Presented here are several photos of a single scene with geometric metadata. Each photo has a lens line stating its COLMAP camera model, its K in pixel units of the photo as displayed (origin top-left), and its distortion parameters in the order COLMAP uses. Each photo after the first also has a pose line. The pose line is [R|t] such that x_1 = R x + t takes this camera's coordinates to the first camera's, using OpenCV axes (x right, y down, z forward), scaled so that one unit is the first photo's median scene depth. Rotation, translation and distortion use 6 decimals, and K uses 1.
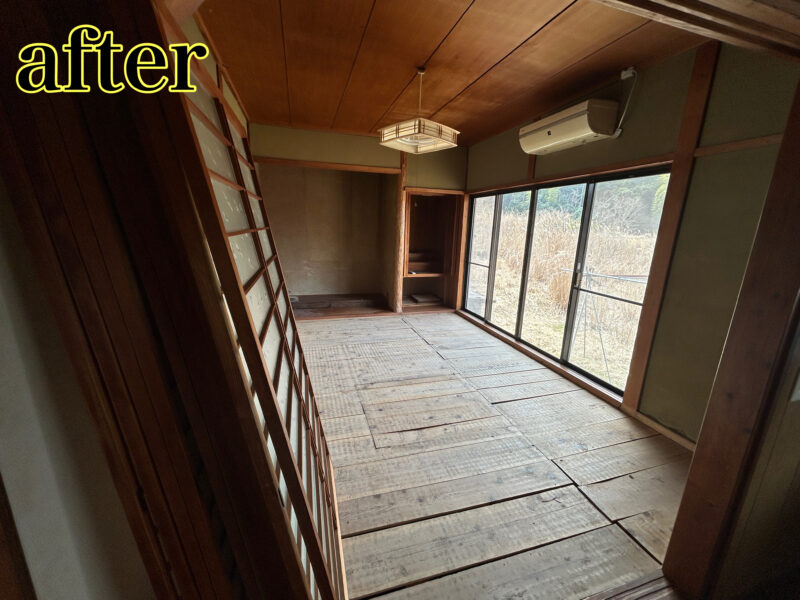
lens RADIAL K [[320.8, 0, 399.8], [0, 320.8, 297.5], [0, 0, 1]] dist [0.021699, -0.006624]
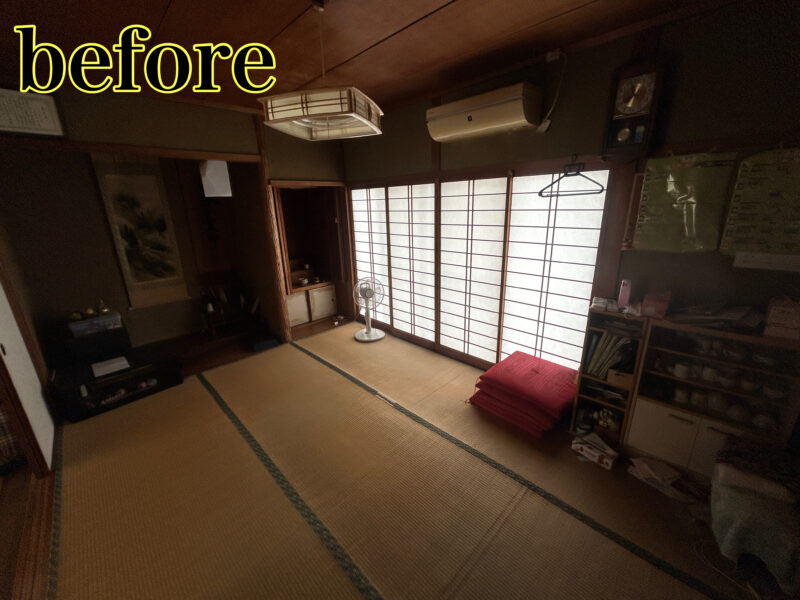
lens RADIAL K [[320.8, 0, 399.8], [0, 320.8, 297.5], [0, 0, 1]] dist [0.021699, -0.006624]
pose [[0.882090, -0.192638, 0.429894, -0.142988], [0.166462, 0.981156, 0.098101, -0.155303], [-0.440691, -0.014973, 0.897534, 0.300303]]
